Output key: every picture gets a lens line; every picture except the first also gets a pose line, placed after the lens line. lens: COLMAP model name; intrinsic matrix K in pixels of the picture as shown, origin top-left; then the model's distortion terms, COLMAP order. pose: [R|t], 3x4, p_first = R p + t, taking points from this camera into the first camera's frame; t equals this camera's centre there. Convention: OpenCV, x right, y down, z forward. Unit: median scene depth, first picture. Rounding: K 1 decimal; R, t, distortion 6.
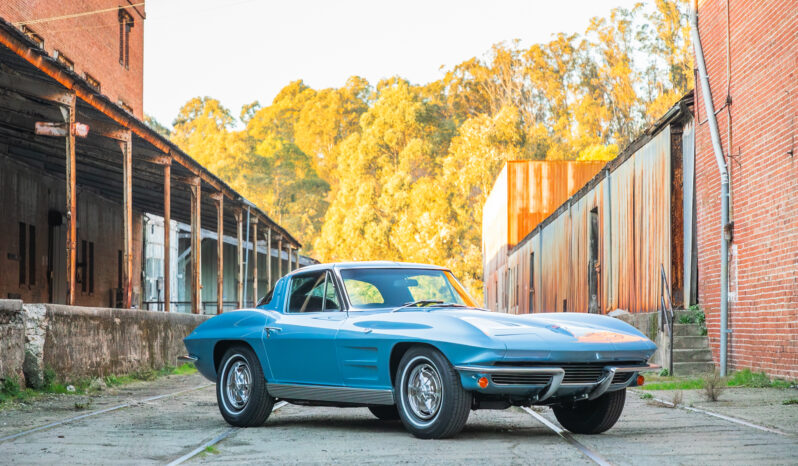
lens RADIAL K [[1986.3, 0, 399.0], [0, 1986.3, 232.8], [0, 0, 1]] dist [-0.108746, 0.000000]
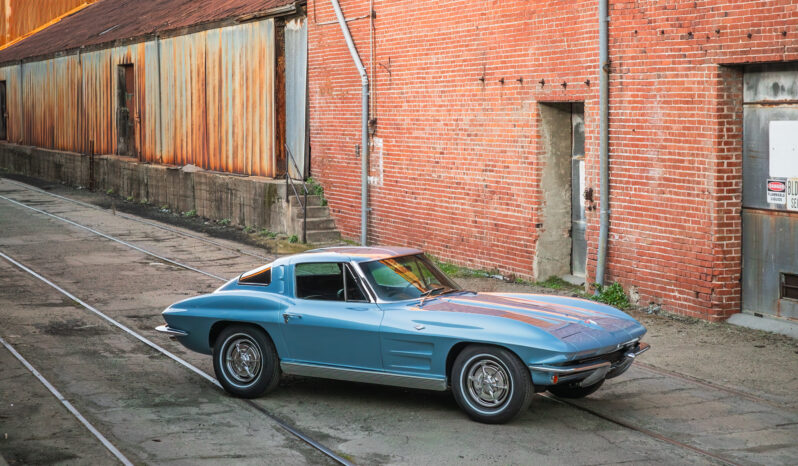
lens RADIAL K [[1692.3, 0, 398.7], [0, 1692.3, 233.7], [0, 0, 1]] dist [-0.114676, 0.000000]
pose [[0.931264, -0.033288, 0.362821, -0.300166], [-0.012438, 0.992333, 0.122969, -0.098398], [-0.364132, -0.119029, 0.923710, 0.085635]]
